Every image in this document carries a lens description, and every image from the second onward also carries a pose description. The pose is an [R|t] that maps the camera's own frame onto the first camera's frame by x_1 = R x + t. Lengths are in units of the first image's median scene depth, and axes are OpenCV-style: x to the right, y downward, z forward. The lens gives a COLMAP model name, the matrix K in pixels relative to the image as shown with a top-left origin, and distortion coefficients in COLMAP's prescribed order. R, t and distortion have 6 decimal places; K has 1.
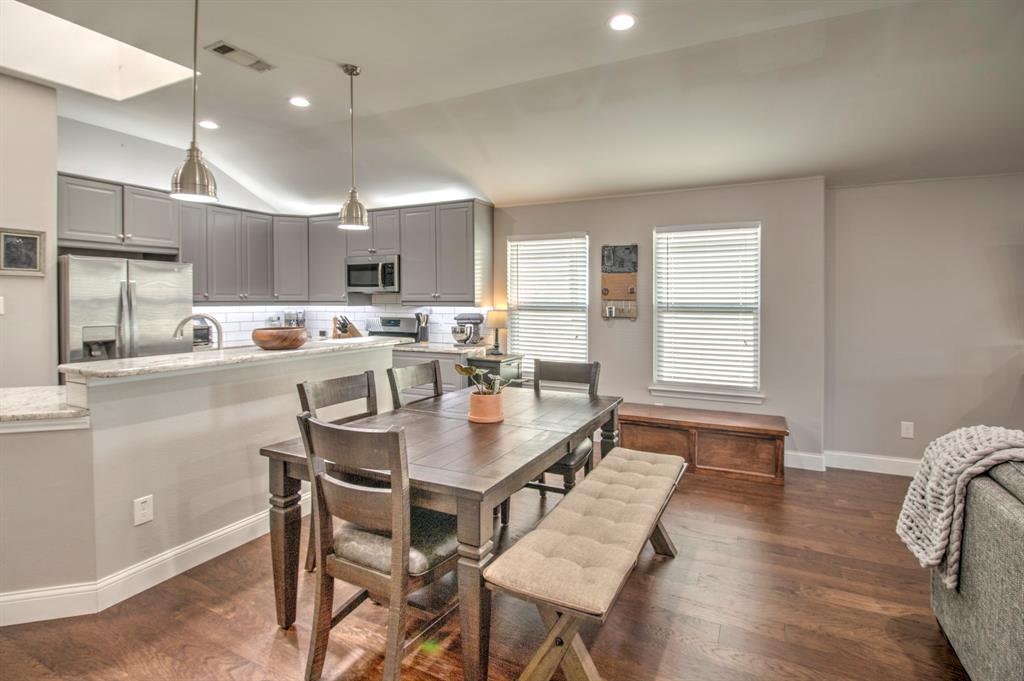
lens RADIAL K [[491.5, 0, 553.0], [0, 491.5, 299.9], [0, 0, 1]] dist [0.002131, -0.010826]
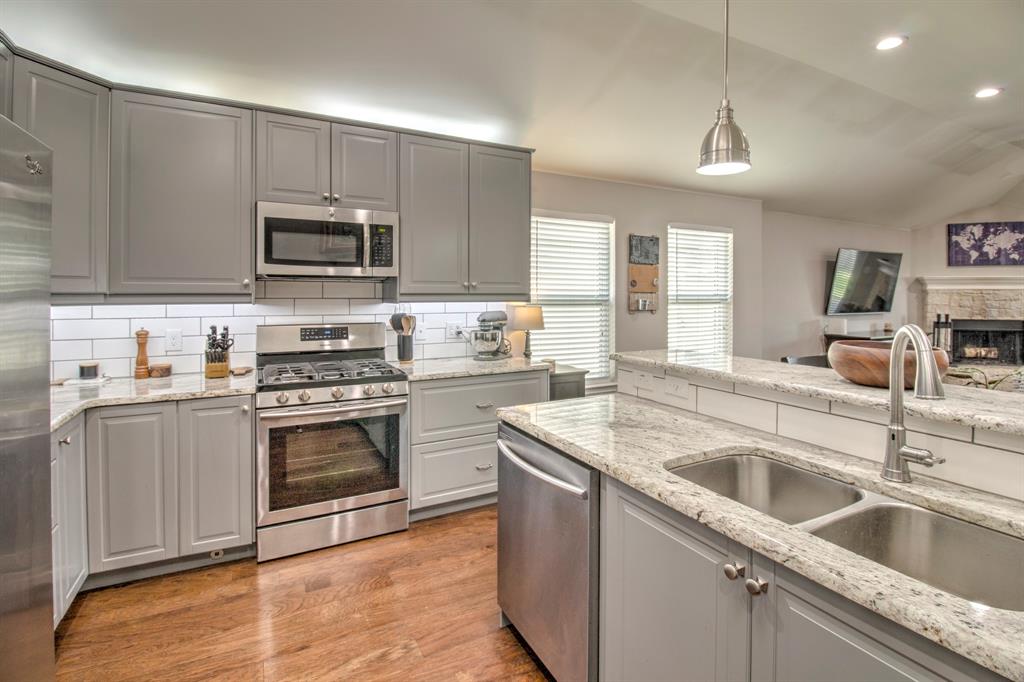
lens RADIAL K [[491.5, 0, 553.0], [0, 491.5, 300.4], [0, 0, 1]] dist [0.002131, -0.010826]
pose [[0.583291, -0.010954, 0.812189, -0.740793], [-0.001381, 0.999894, 0.014478, 0.002155], [-0.812262, -0.009566, 0.583214, 0.570101]]
